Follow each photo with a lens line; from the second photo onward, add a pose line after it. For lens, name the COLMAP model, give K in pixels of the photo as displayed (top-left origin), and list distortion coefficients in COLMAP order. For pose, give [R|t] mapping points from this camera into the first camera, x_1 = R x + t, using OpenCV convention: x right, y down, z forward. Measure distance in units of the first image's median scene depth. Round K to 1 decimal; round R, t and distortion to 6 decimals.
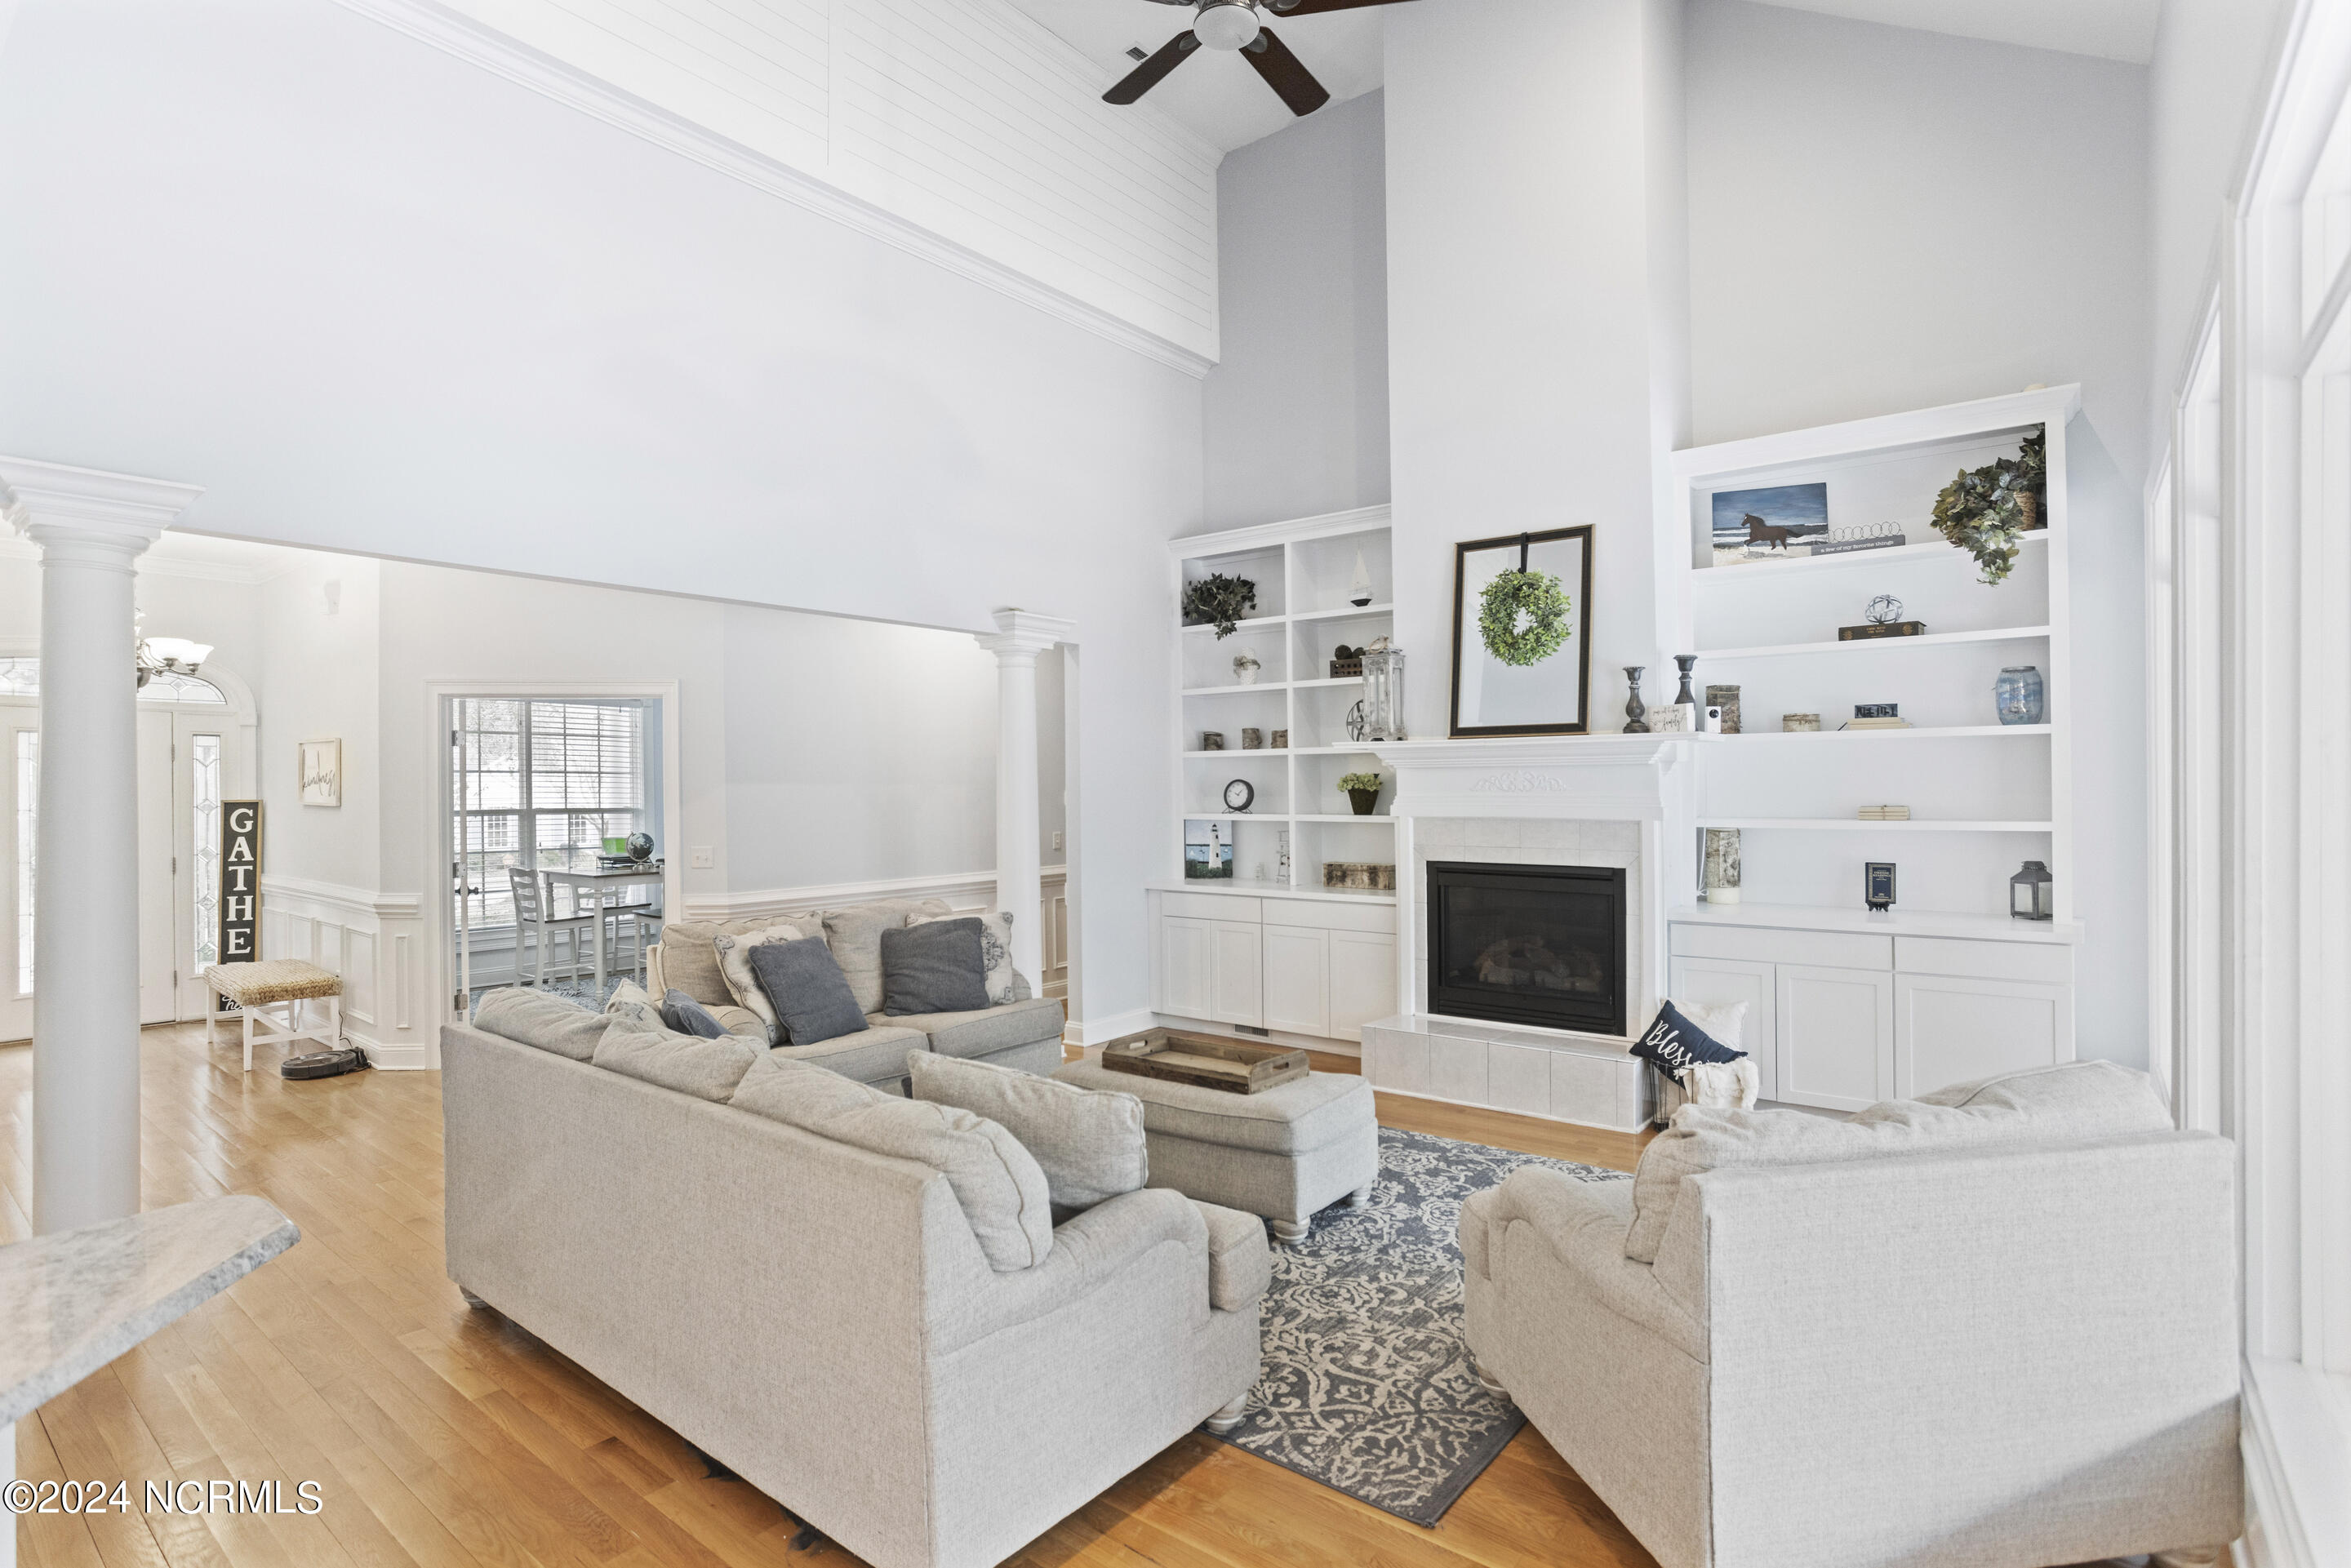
lens RADIAL K [[1171.2, 0, 1175.5], [0, 1171.2, 784.0], [0, 0, 1]] dist [-0.026080, 0.000455]
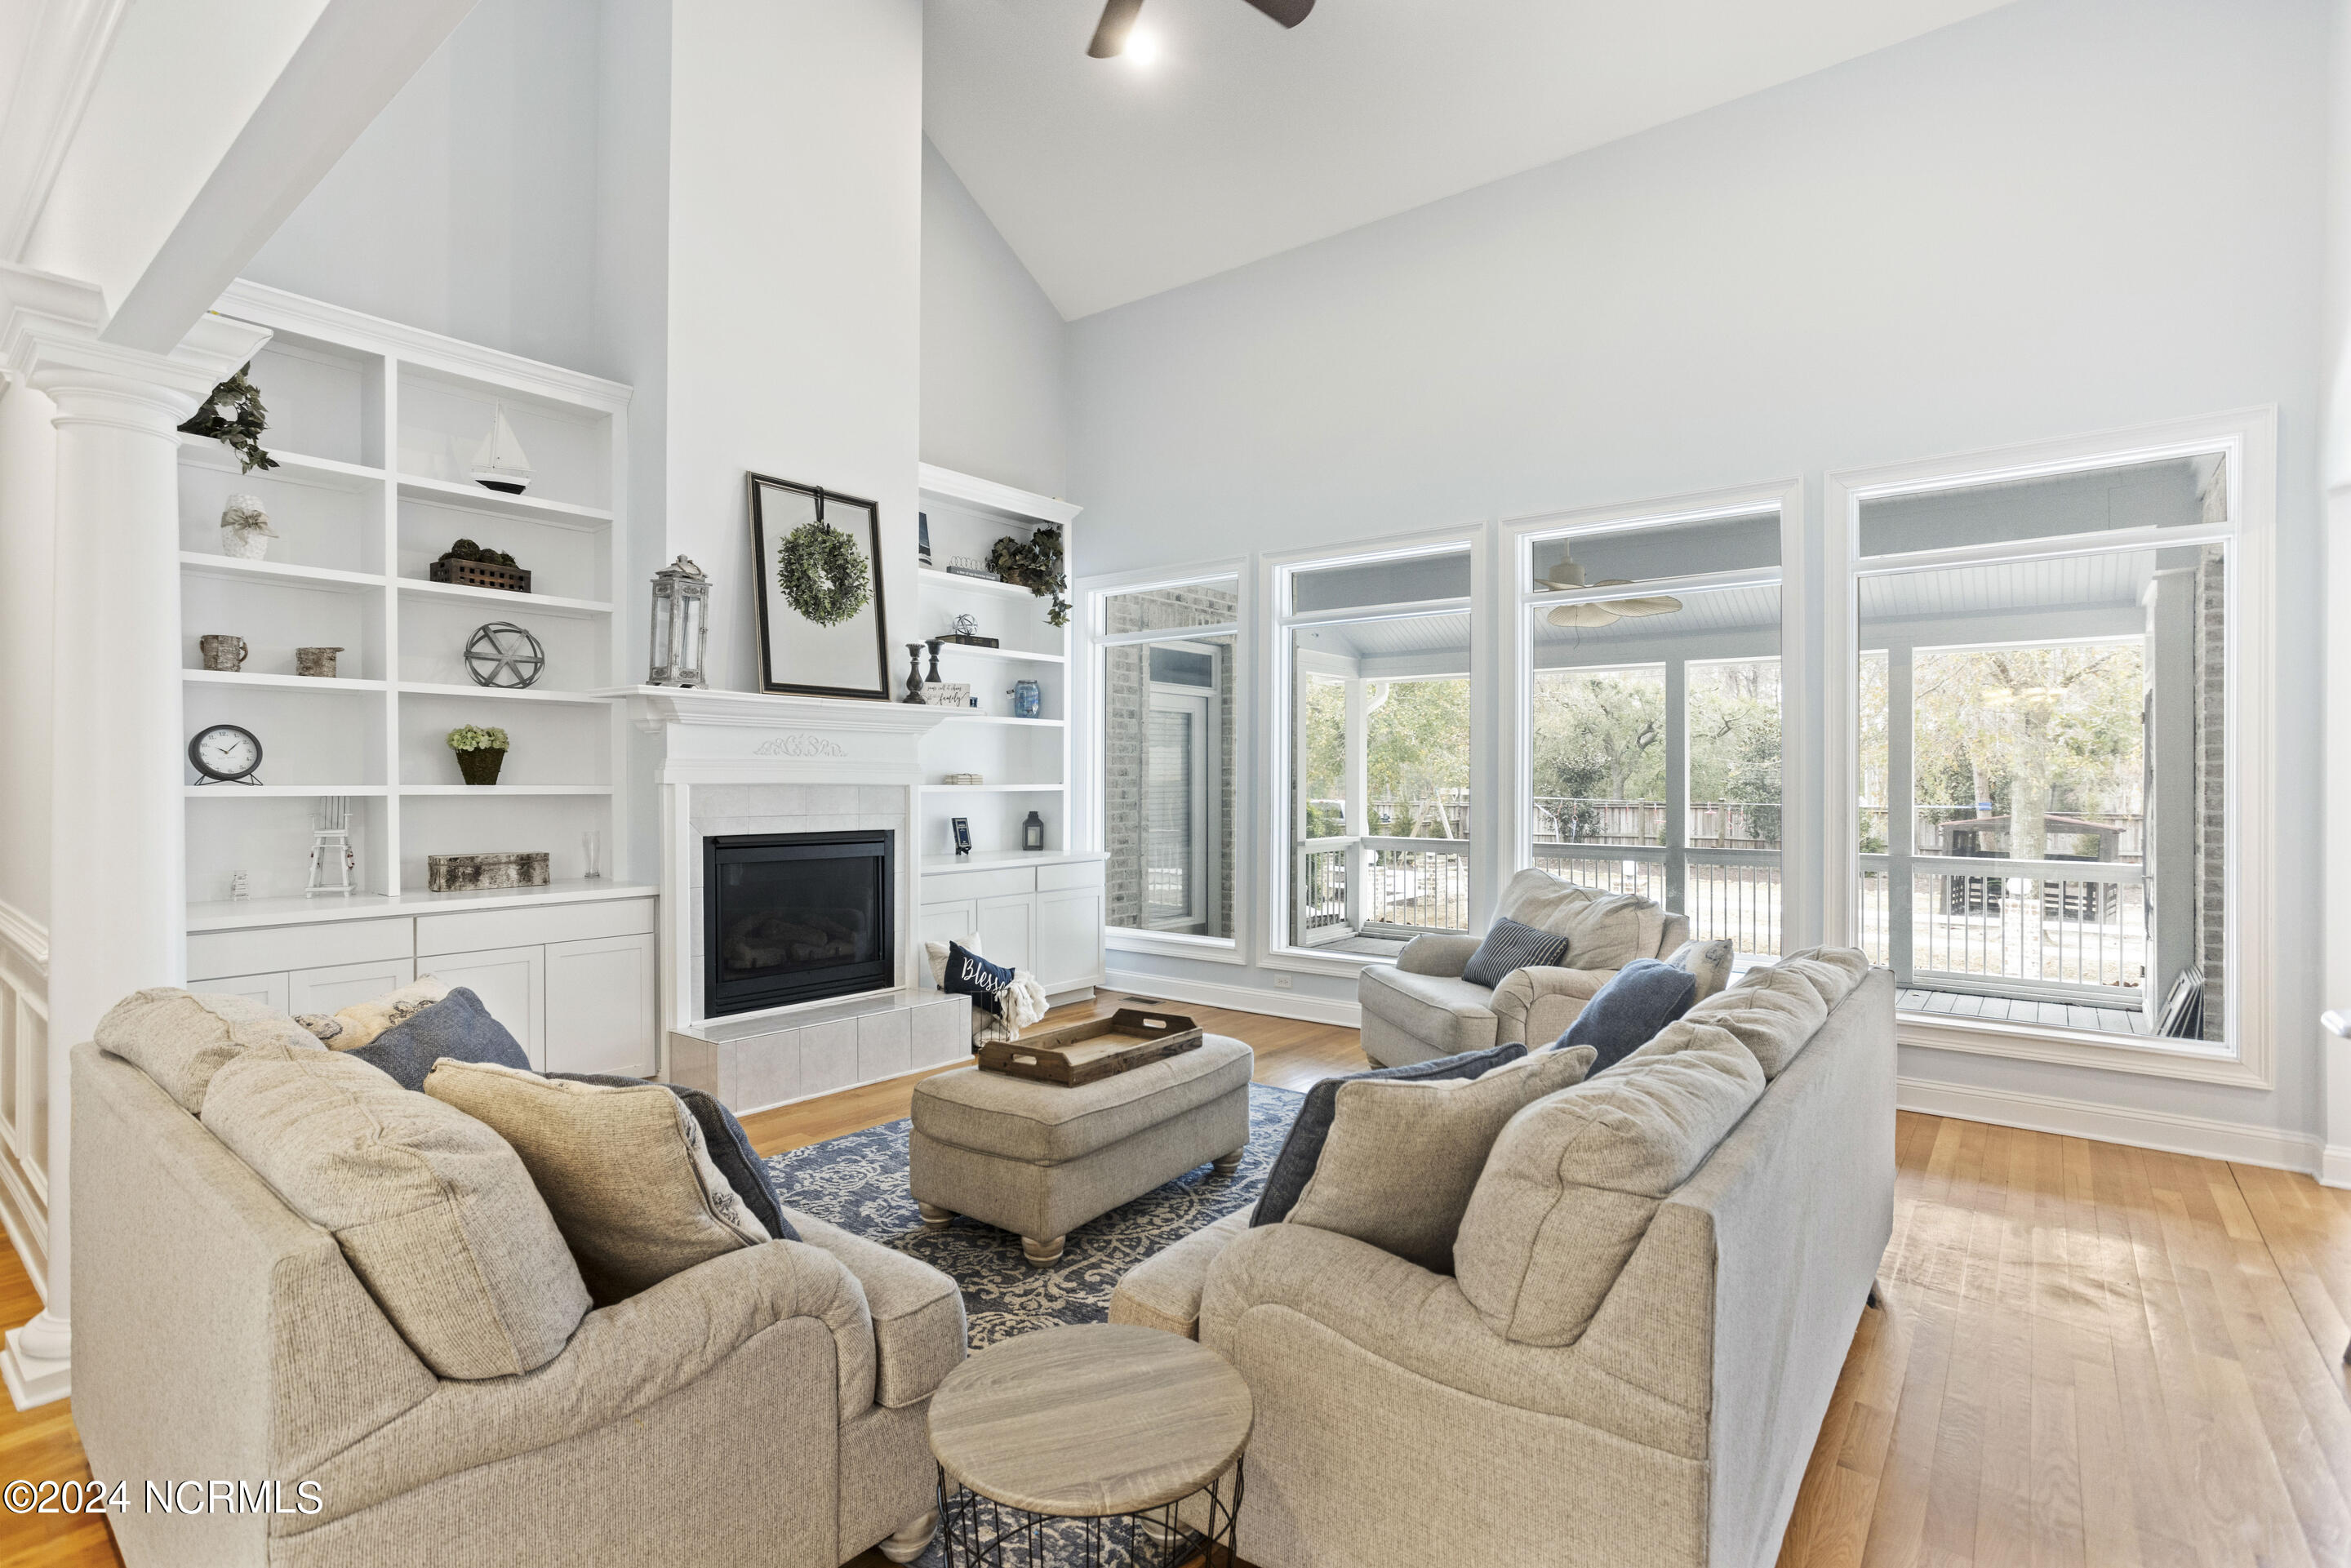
lens RADIAL K [[1127.3, 0, 1177.4], [0, 1127.3, 775.7], [0, 0, 1]] dist [-0.050819, 0.032144]
pose [[-0.001686, 0.010578, 0.999943, -0.636871], [-0.006465, 0.999923, -0.010588, 0.031134], [-0.999978, -0.006482, -0.001618, 0.724678]]
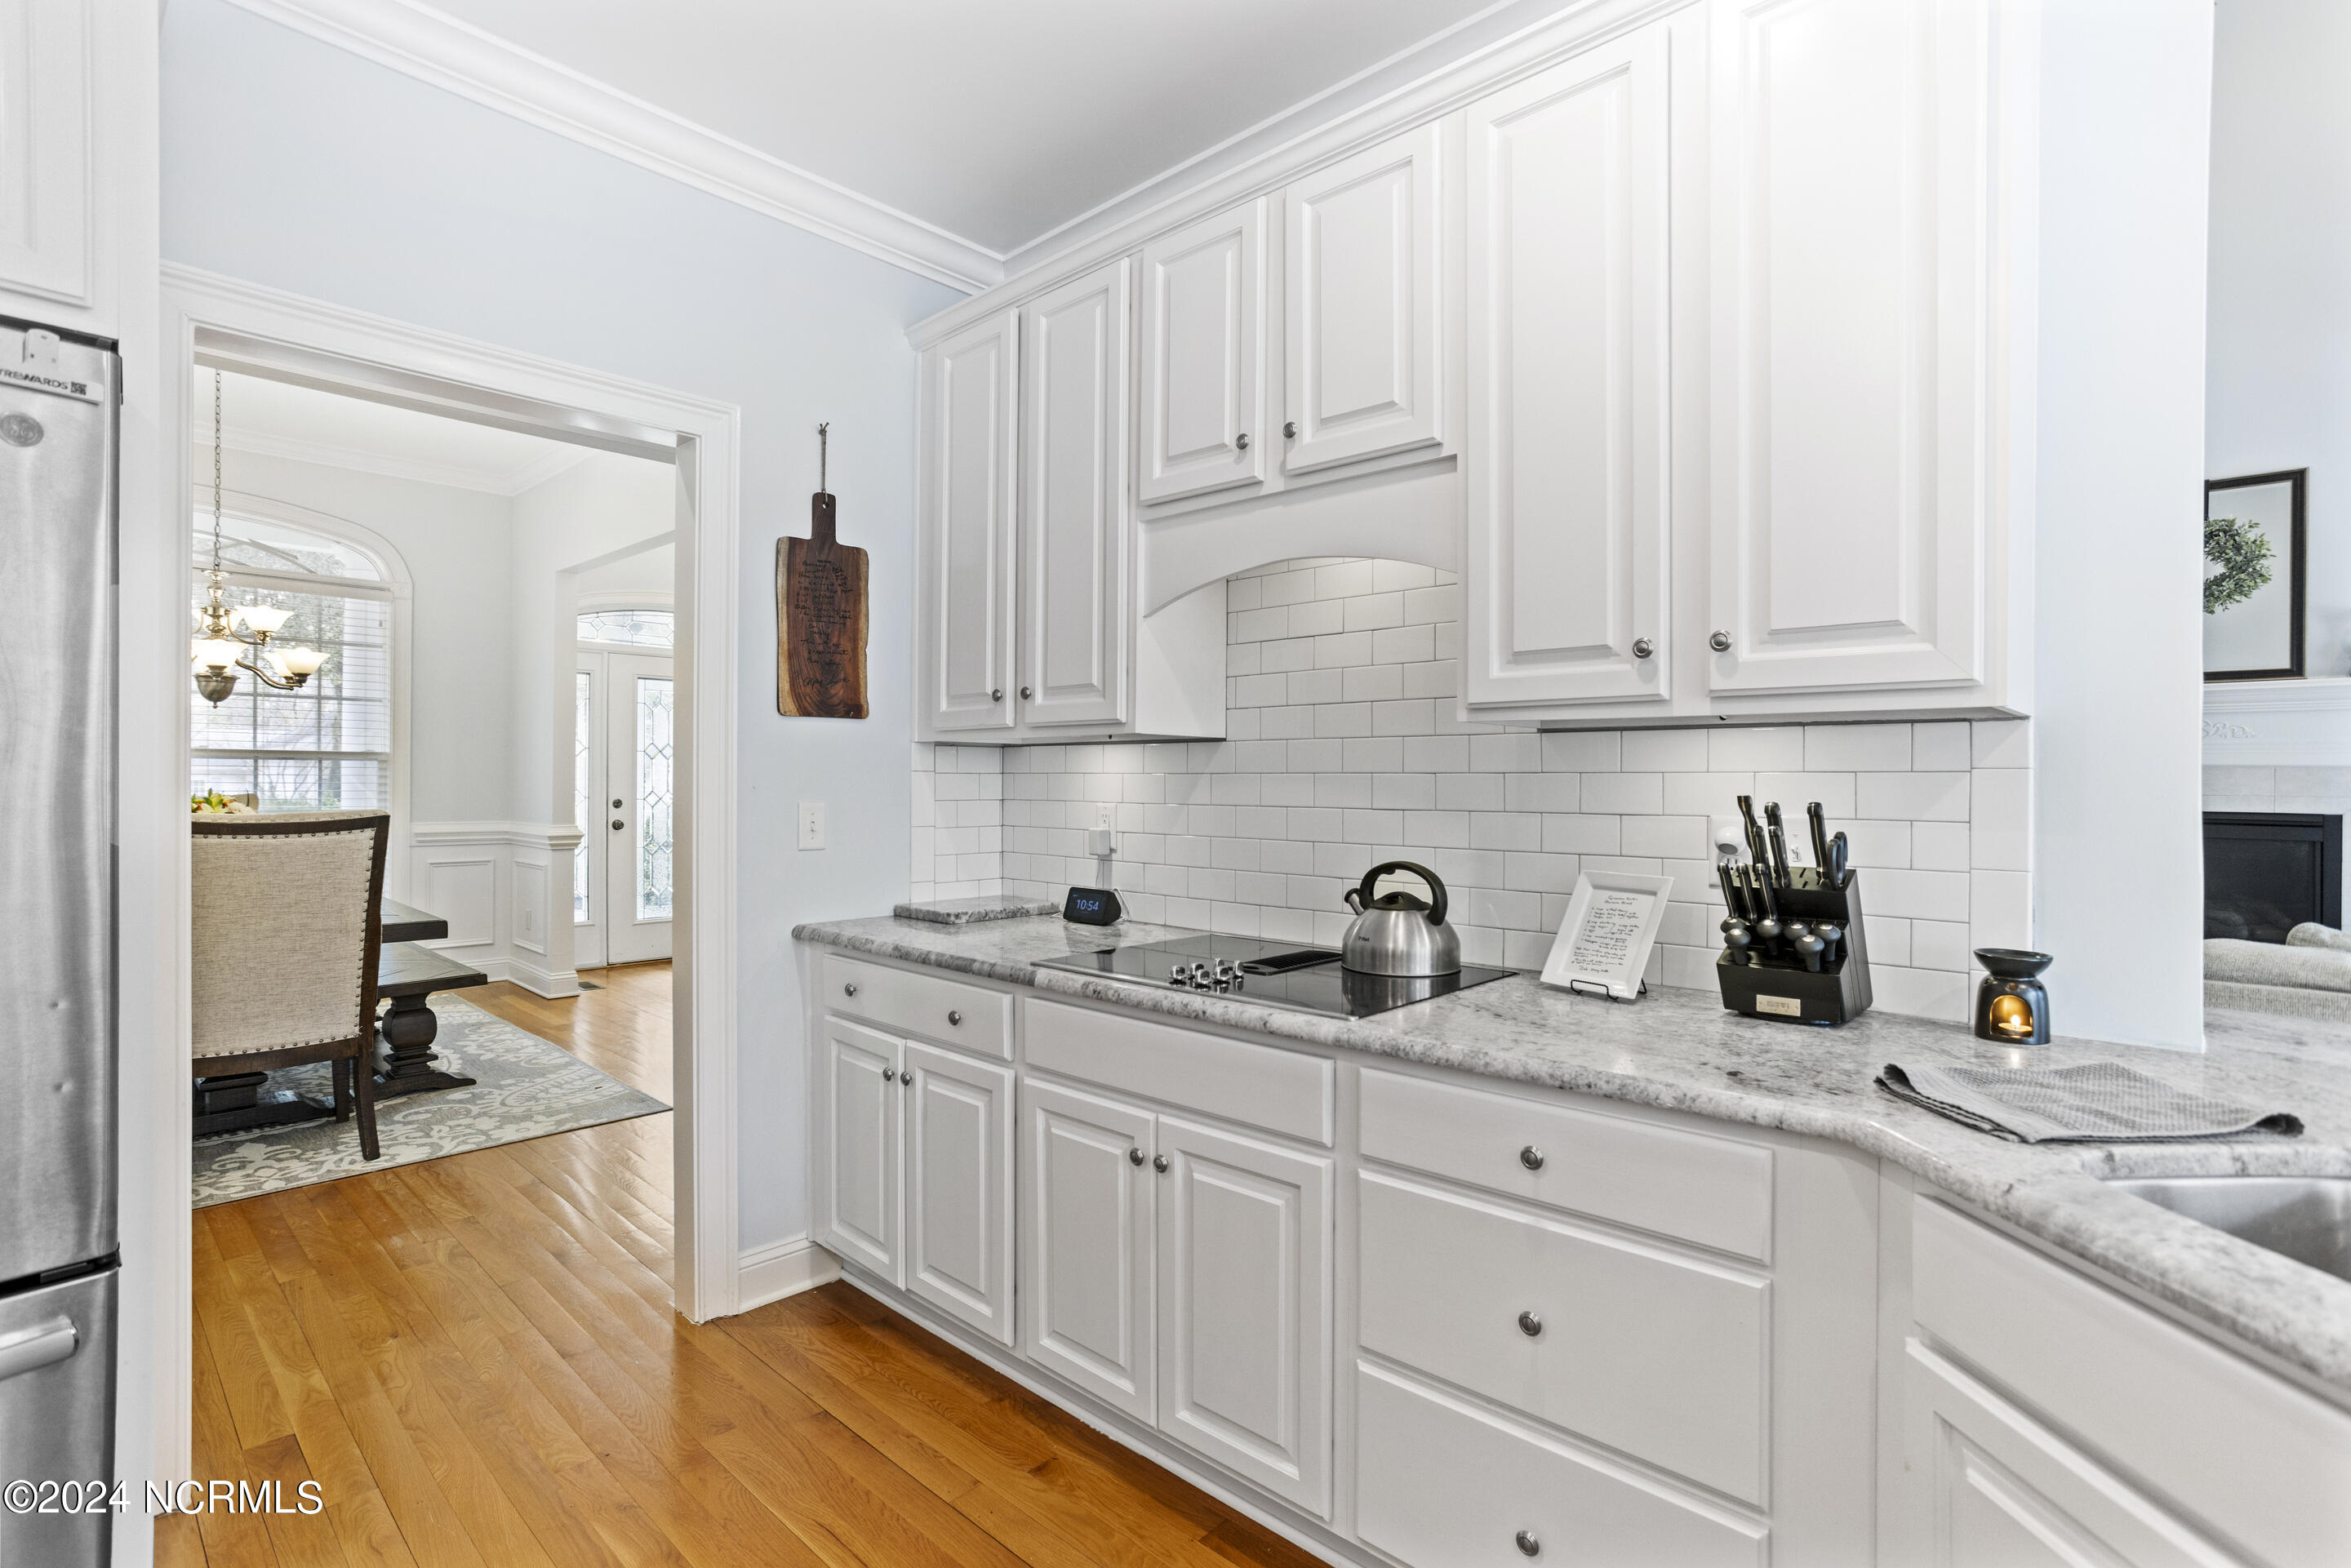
lens RADIAL K [[1127.3, 0, 1177.4], [0, 1127.3, 775.7], [0, 0, 1]] dist [-0.050819, 0.032144]
pose [[0.996027, 0.010546, -0.088429, -0.507637], [-0.010120, 0.999935, 0.005265, 0.043641], [0.088479, -0.004349, 0.996069, -0.025432]]
